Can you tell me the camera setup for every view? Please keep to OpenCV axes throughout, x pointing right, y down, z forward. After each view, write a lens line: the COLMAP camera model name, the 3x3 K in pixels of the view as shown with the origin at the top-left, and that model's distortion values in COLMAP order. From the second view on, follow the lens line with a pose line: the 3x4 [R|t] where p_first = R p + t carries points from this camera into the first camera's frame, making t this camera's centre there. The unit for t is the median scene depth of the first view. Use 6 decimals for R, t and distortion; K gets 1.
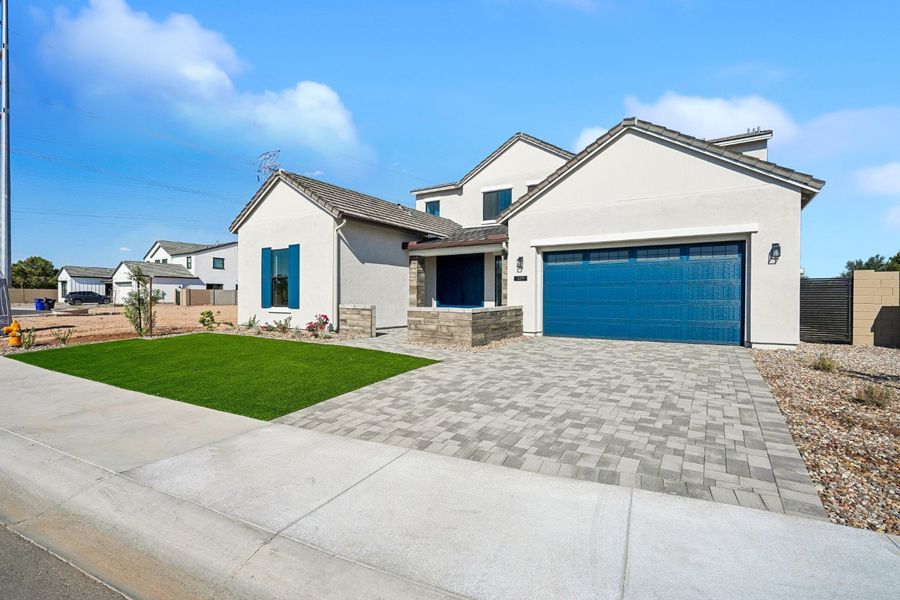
lens RADIAL K [[408.3, 0, 450.0], [0, 408.3, 300.0], [0, 0, 1]] dist [-0.002296, 0.000070]
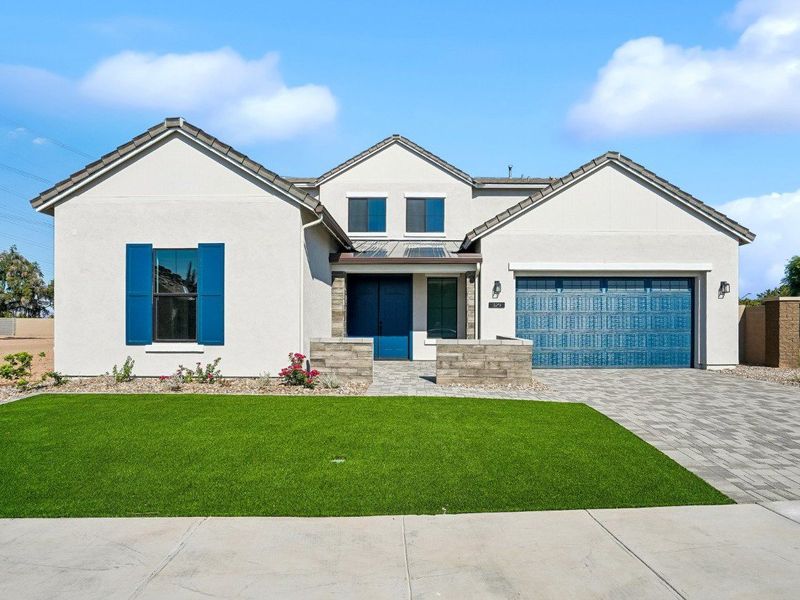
lens RADIAL K [[468.1, 0, 406.4], [0, 468.1, 328.9], [0, 0, 1]] dist [-0.013268, -0.000250]
pose [[0.849766, -0.005622, 0.527130, -0.541172], [0.004181, 0.999984, 0.003926, -0.005913], [-0.527143, -0.001132, 0.849776, 0.242263]]
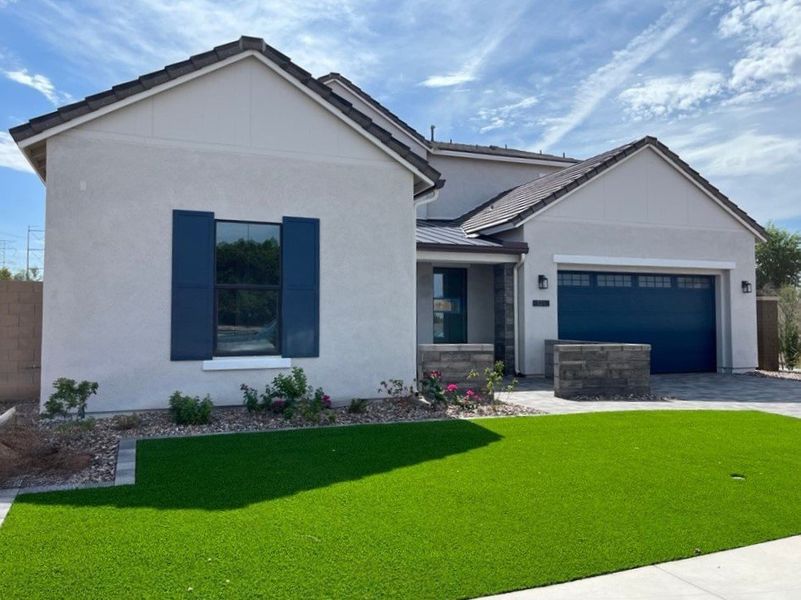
lens RADIAL K [[648.3, 0, 400.5], [0, 648.3, 300.0], [0, 0, 1]] dist [0.079718, -0.000889]
pose [[0.585686, 0.025562, 0.810135, -0.969956], [0.007354, 0.999294, -0.036847, -0.016674], [-0.810504, 0.027538, 0.585085, 0.515896]]
